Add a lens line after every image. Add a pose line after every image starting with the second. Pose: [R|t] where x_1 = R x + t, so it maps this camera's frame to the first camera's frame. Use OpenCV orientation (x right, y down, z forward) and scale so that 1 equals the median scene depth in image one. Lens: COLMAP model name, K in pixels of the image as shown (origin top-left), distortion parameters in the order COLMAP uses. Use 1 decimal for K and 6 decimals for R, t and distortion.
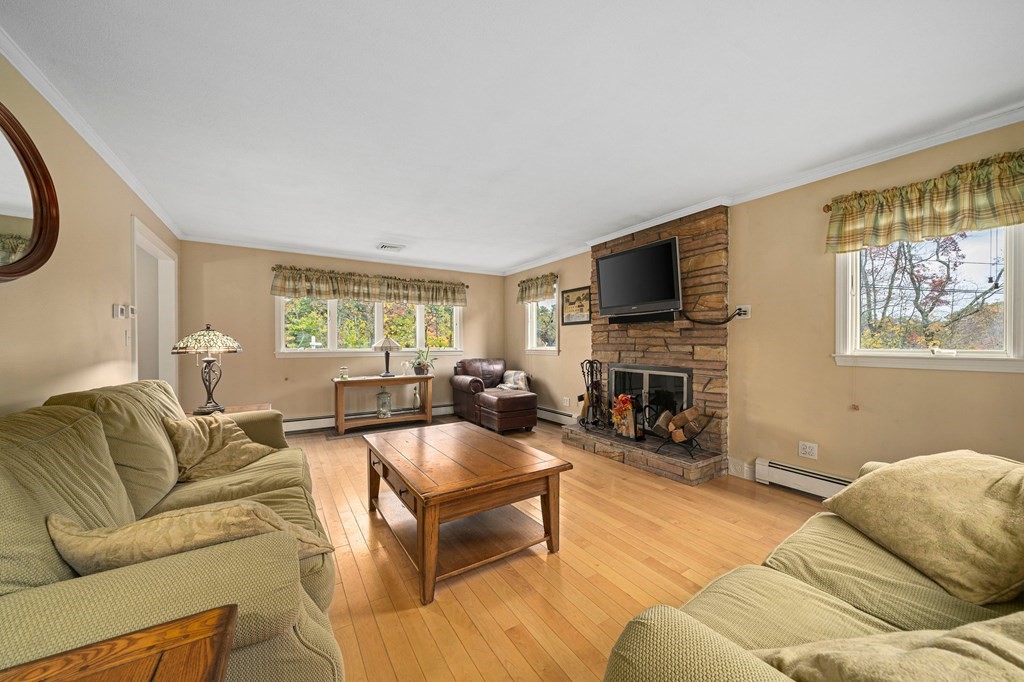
lens RADIAL K [[364.4, 0, 511.4], [0, 364.4, 346.5], [0, 0, 1]] dist [-0.001933, -0.000009]
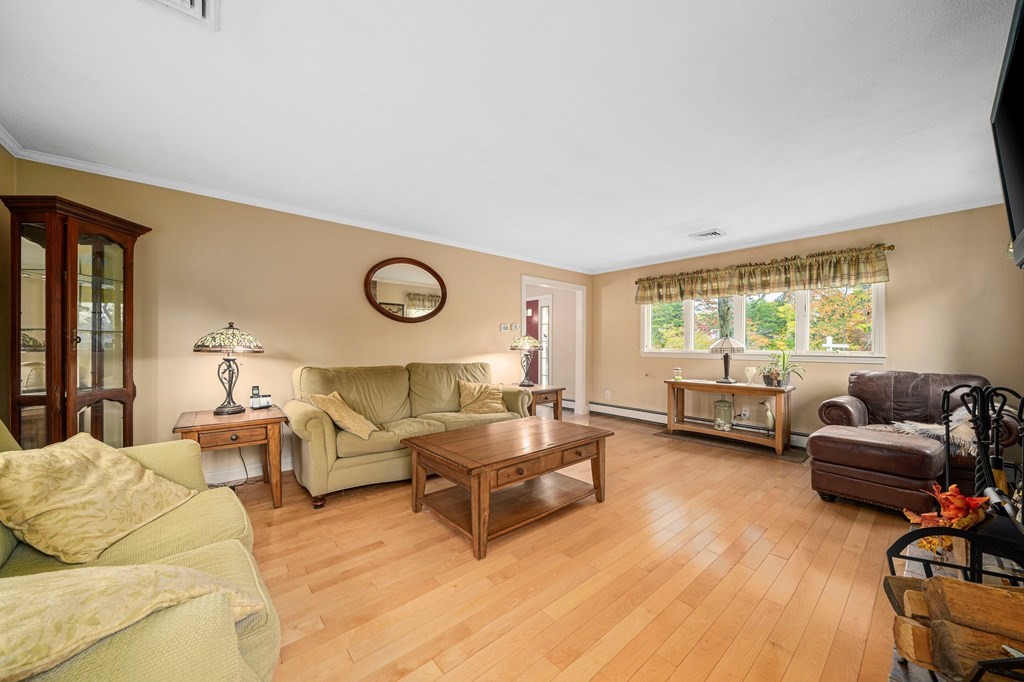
lens RADIAL K [[364.4, 0, 511.4], [0, 364.4, 346.5], [0, 0, 1]] dist [-0.001933, -0.000009]
pose [[0.142610, 0.006470, -0.989758, 0.435753], [-0.010833, 0.999929, 0.004976, -0.002373], [0.989720, 0.010012, 0.142670, 0.376927]]
